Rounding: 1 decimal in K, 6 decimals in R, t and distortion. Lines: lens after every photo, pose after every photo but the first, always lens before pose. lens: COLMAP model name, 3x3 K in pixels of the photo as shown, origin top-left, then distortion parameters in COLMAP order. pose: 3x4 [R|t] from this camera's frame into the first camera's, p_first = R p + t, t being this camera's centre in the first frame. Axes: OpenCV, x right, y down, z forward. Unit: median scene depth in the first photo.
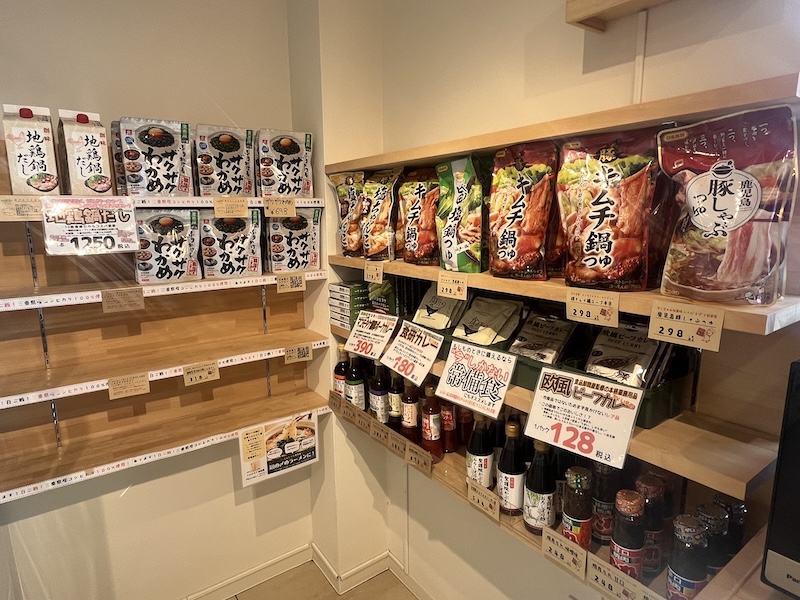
lens RADIAL K [[464.0, 0, 393.4], [0, 464.0, 300.1], [0, 0, 1]] dist [0.003669, -0.004221]
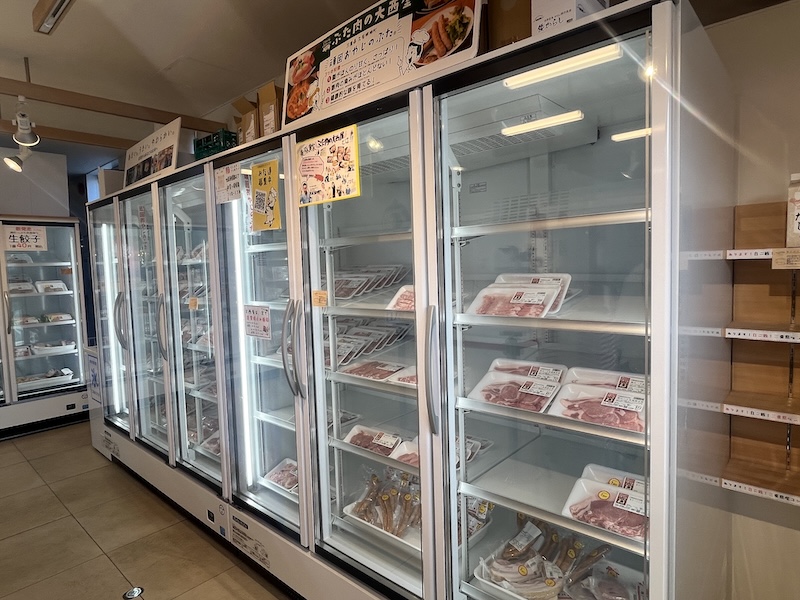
lens RADIAL K [[464.0, 0, 398.9], [0, 464.0, 299.2], [0, 0, 1]] dist [0.003669, -0.004221]
pose [[0.202390, 0.064036, -0.977209, 0.150268], [-0.153852, 0.987548, 0.032849, 0.023065], [0.967144, 0.143698, 0.209722, -0.189671]]
